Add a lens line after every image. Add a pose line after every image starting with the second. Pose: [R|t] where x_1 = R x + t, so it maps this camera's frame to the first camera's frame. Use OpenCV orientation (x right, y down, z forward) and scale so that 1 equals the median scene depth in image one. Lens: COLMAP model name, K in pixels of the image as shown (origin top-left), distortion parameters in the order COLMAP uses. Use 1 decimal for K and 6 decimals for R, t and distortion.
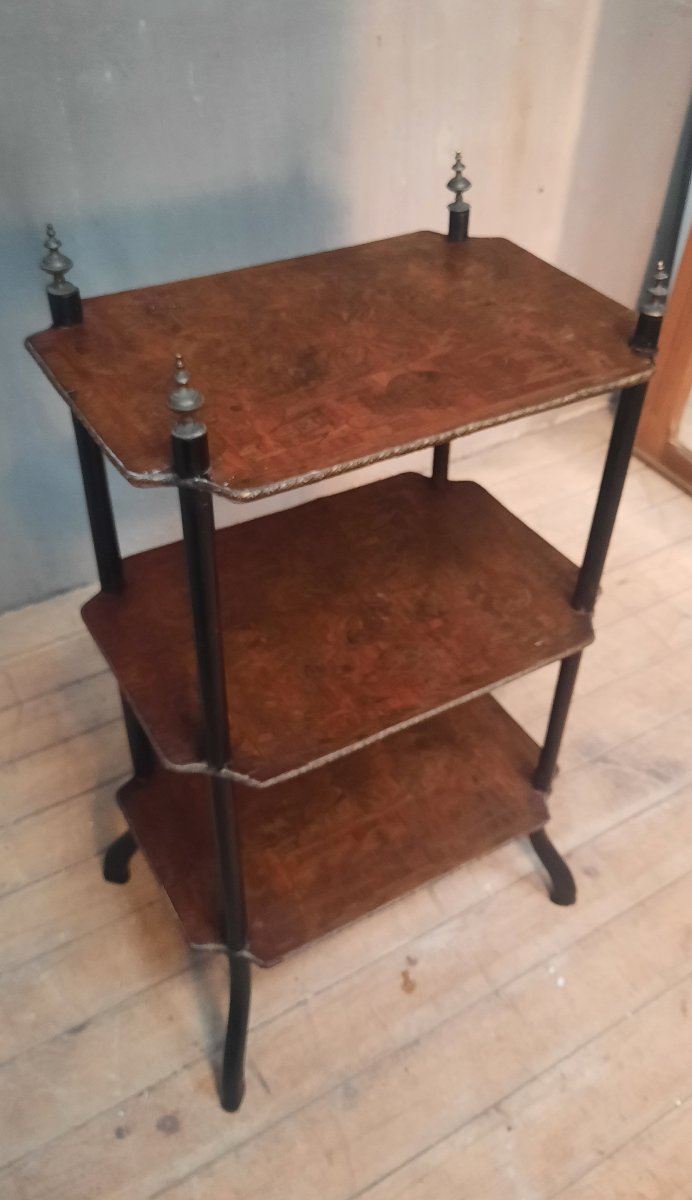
lens RADIAL K [[984.1, 0, 346.4], [0, 984.1, 576.7], [0, 0, 1]] dist [0.003799, -0.002840]
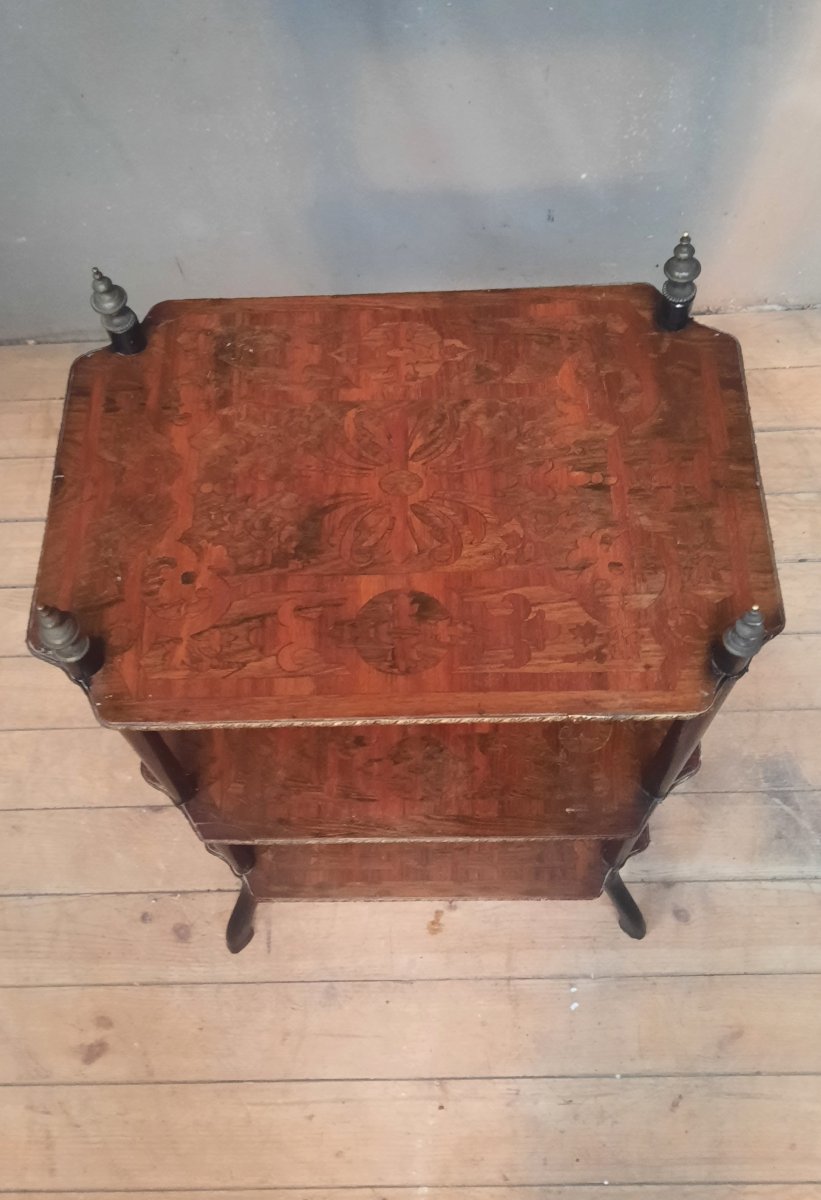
lens RADIAL K [[1083.4, 0, 409.5], [0, 1083.4, 525.9], [0, 0, 1]] dist [0.019055, 0.004826]
pose [[0.864370, 0.412409, -0.287722, 0.219693], [-0.275971, 0.867356, 0.414166, -0.454264], [0.420363, -0.278589, 0.863529, 0.163683]]
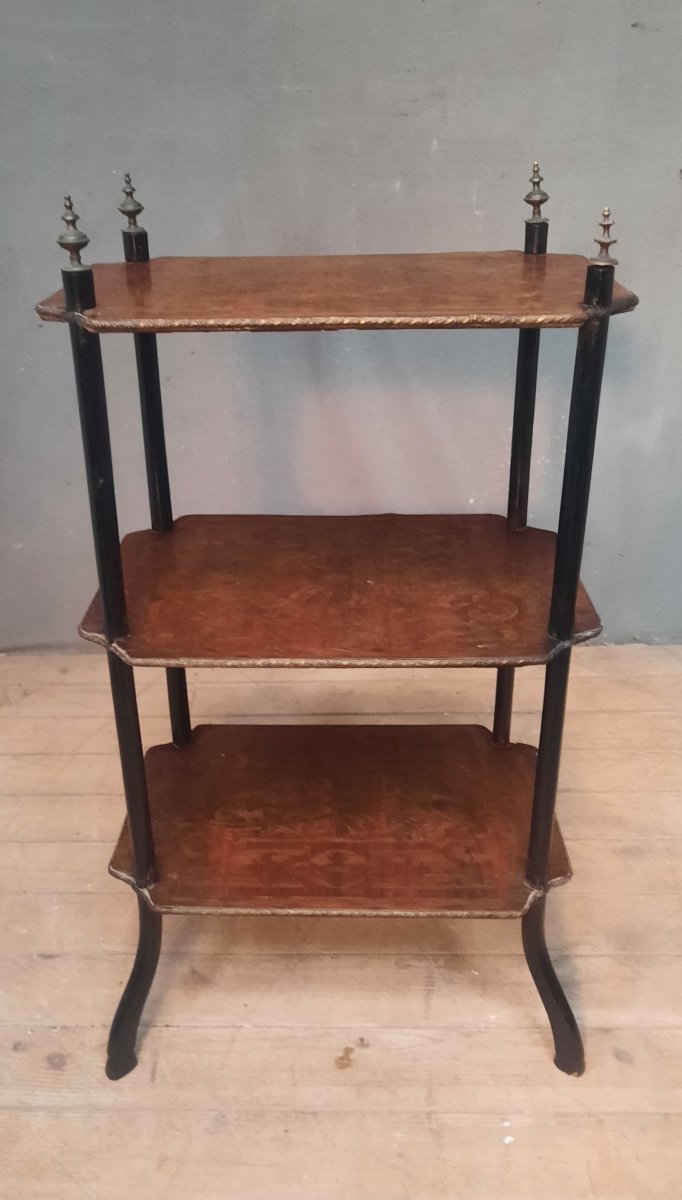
lens RADIAL K [[1002.0, 0, 310.4], [0, 1002.0, 599.5], [0, 0, 1]] dist [0.014135, -0.003468]
pose [[0.847828, 0.208069, -0.487744, 0.450938], [-0.311848, 0.939573, -0.141257, 0.185173], [0.428880, 0.271864, 0.861482, 0.107670]]
